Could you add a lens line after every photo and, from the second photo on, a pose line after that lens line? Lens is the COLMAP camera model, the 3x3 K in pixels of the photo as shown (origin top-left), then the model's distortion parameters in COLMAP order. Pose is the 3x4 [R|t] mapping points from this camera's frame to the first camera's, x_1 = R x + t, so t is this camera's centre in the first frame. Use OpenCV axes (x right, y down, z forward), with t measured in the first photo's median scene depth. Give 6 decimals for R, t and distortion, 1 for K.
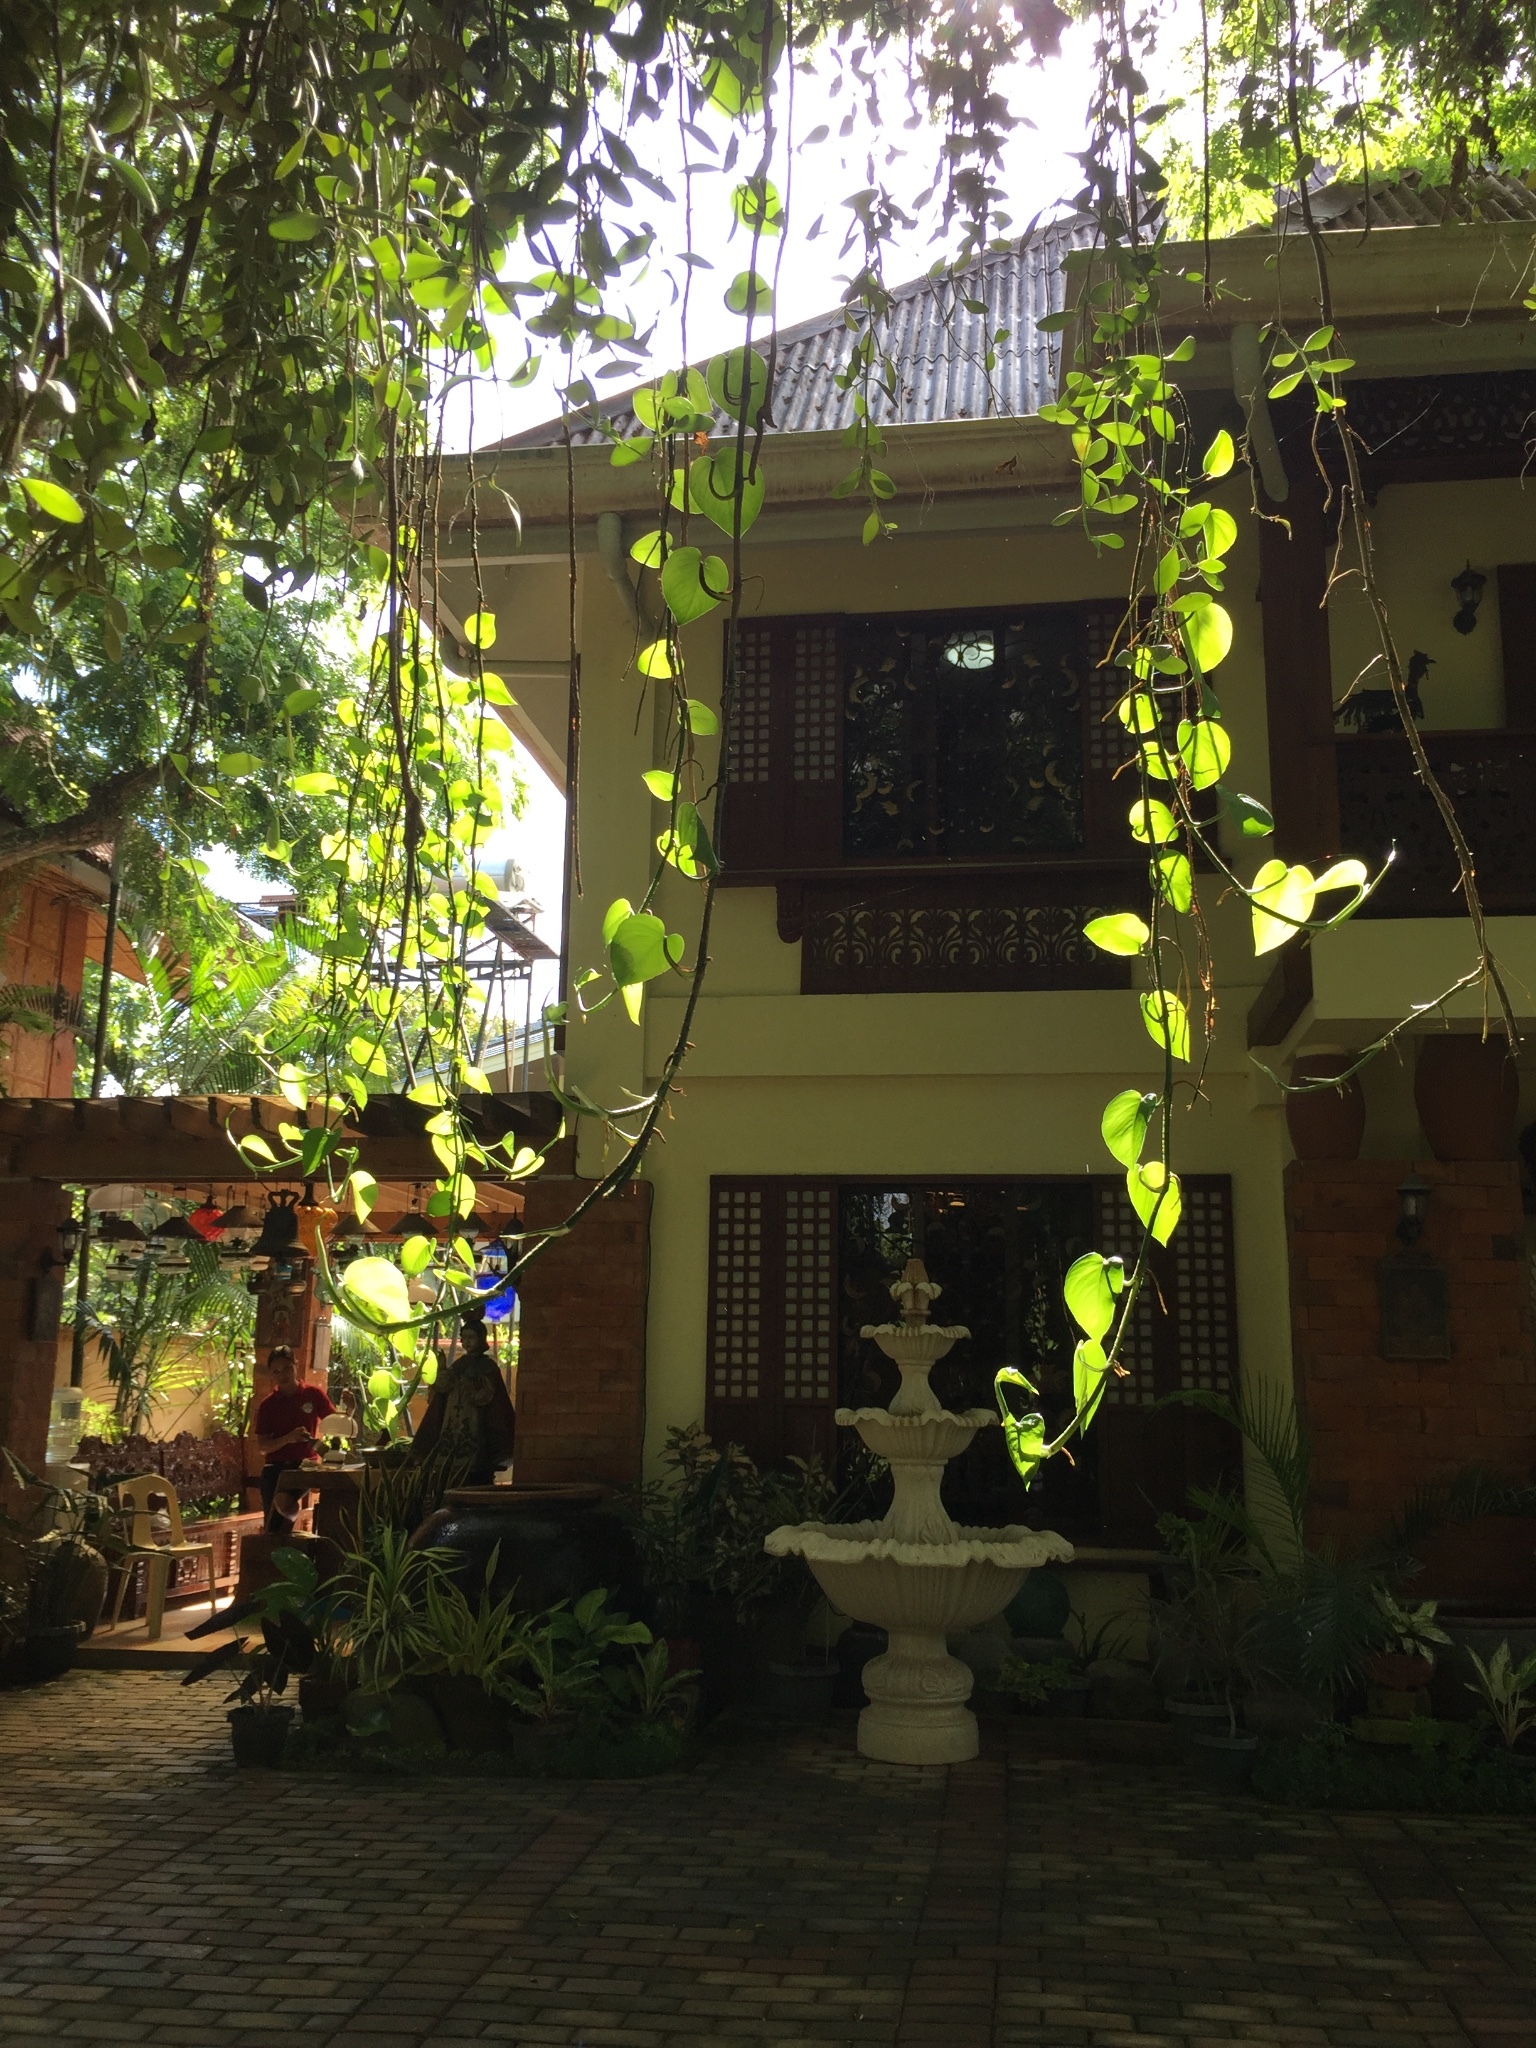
lens RADIAL K [[1745.1, 0, 768.0], [0, 1745.1, 1024.0], [0, 0, 1]] dist [0.002169, 0.001422]
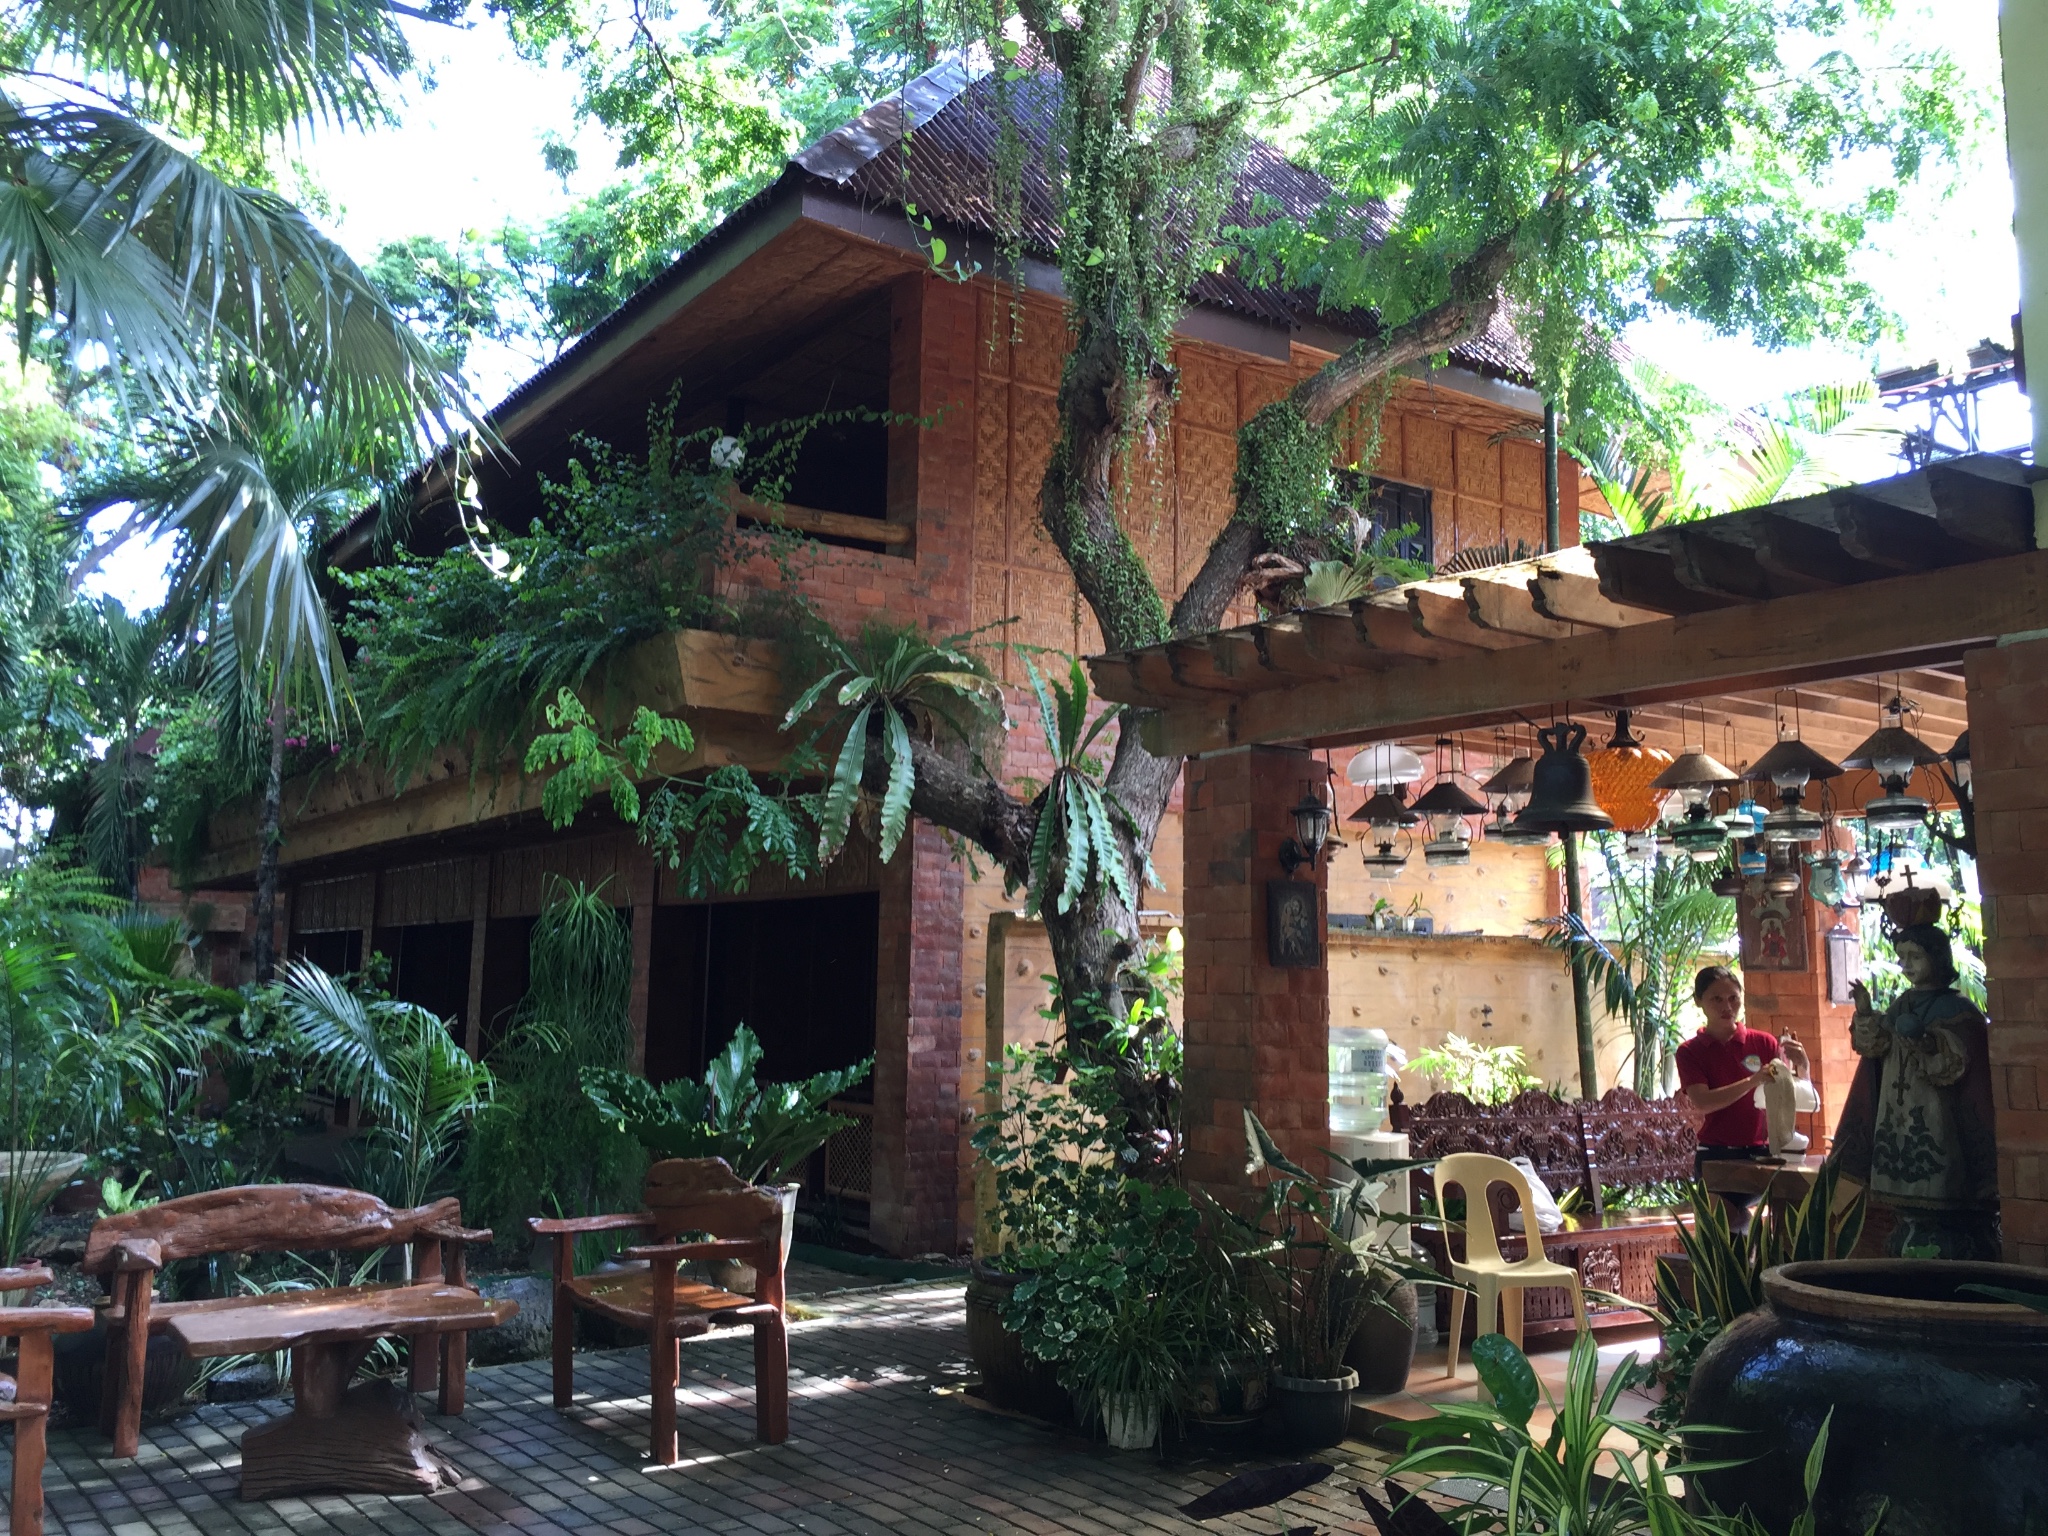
lens RADIAL K [[1745.1, 0, 1024.0], [0, 1745.1, 768.0], [0, 0, 1]] dist [0.002169, 0.001422]
pose [[0.667083, -0.104365, -0.737636, 0.046478], [0.149379, 0.988768, -0.004805, 0.069014], [0.729853, -0.106982, 0.675181, 0.345247]]
